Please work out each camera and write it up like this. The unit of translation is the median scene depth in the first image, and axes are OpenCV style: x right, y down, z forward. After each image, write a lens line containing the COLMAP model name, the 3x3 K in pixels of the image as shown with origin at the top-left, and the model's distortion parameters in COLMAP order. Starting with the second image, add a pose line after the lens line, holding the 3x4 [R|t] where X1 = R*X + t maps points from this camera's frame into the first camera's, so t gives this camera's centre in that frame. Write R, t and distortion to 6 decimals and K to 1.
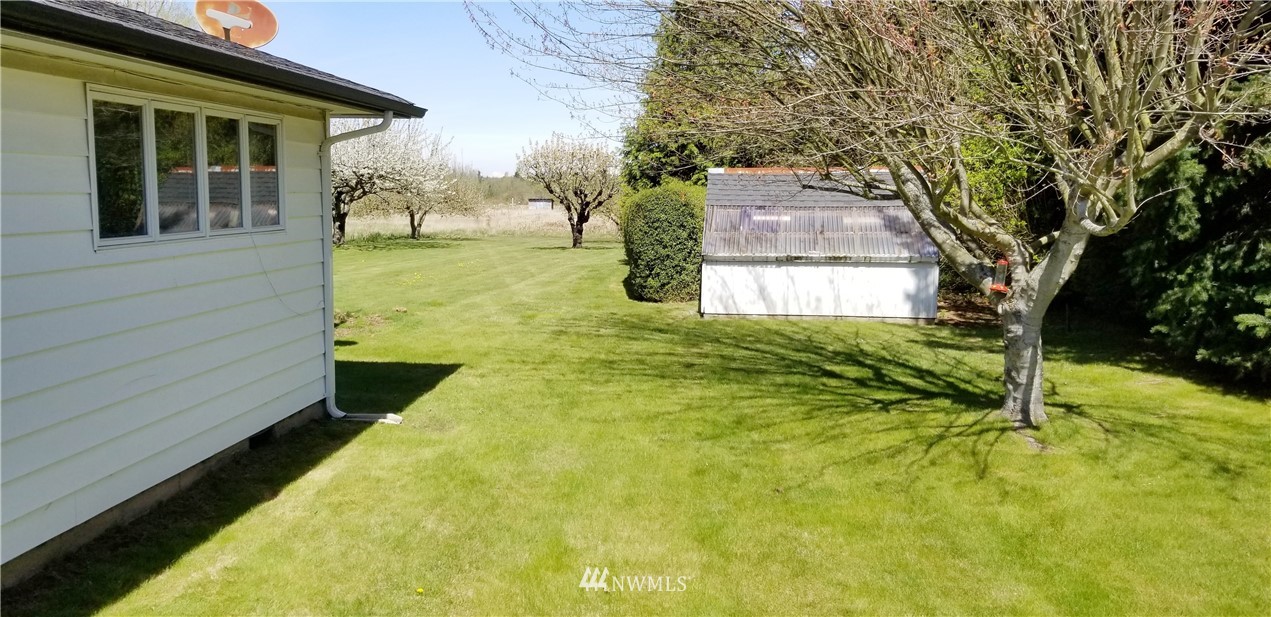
lens RADIAL K [[1042.6, 0, 610.6], [0, 1042.6, 308.1], [0, 0, 1]] dist [0.137101, -0.333375]
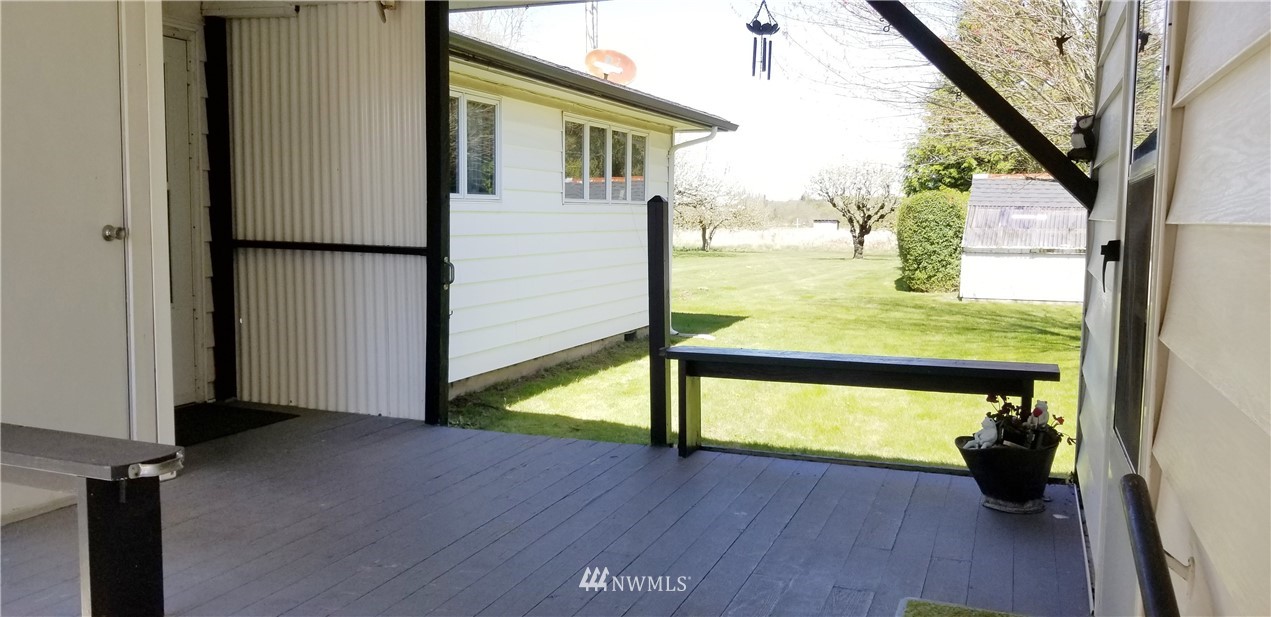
lens RADIAL K [[1042.6, 0, 610.6], [0, 1042.6, 308.1], [0, 0, 1]] dist [0.137101, -0.333375]
pose [[0.963991, 0.027695, -0.264490, 0.014294], [-0.033550, 0.999281, -0.017646, 0.031663], [0.263811, 0.025884, 0.964227, -0.145248]]
